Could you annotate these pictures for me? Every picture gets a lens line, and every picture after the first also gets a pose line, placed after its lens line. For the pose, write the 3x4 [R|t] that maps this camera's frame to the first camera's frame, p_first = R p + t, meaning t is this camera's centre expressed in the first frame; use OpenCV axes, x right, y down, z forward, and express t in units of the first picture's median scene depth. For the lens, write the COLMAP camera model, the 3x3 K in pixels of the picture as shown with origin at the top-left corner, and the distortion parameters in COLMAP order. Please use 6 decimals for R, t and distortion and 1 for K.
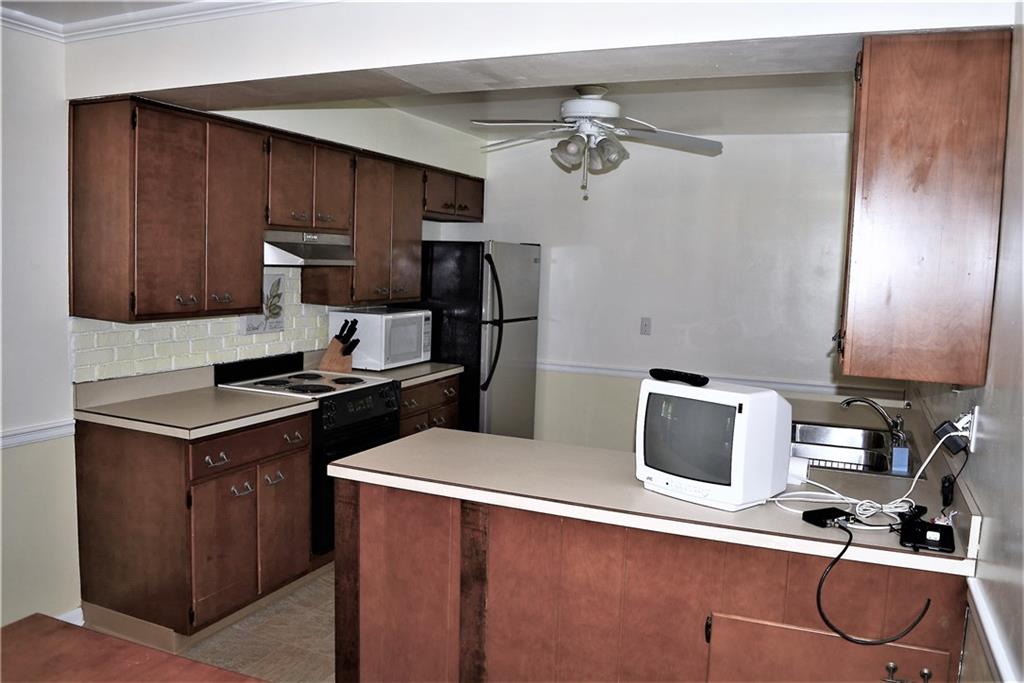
lens RADIAL K [[800.8, 0, 512.2], [0, 800.8, 341.9], [0, 0, 1]] dist [-0.074197, 0.006896]
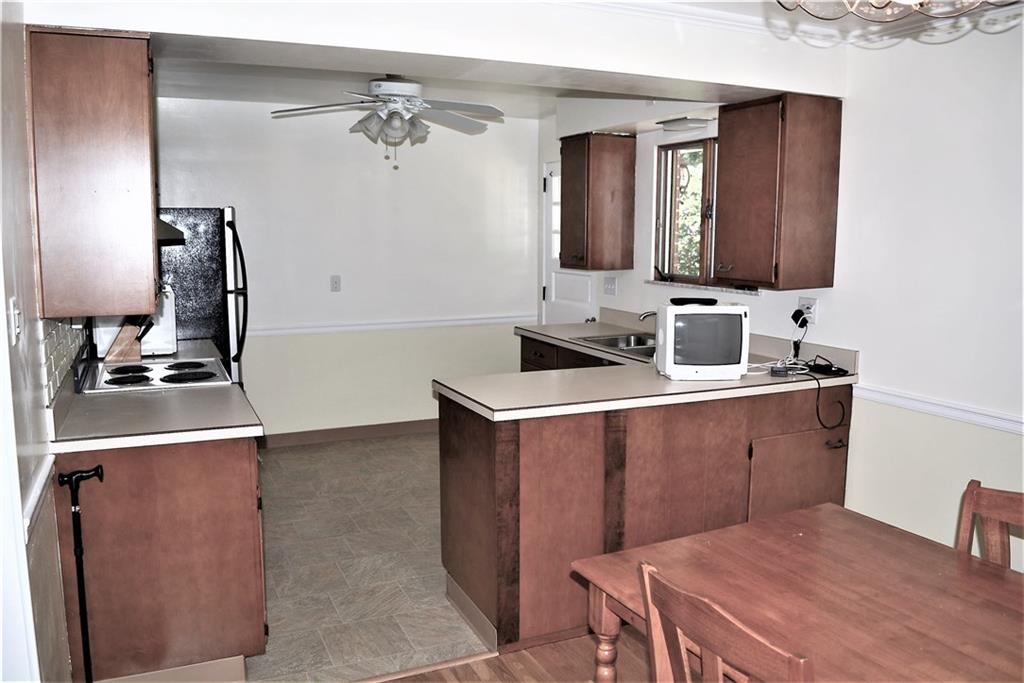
lens RADIAL K [[800.8, 0, 514.5], [0, 800.8, 342.0], [0, 0, 1]] dist [-0.074197, 0.006896]
pose [[0.666263, -0.134230, 0.733537, -1.093514], [0.091867, 0.990948, 0.097892, -0.056839], [-0.740037, 0.002166, 0.672563, 0.223686]]
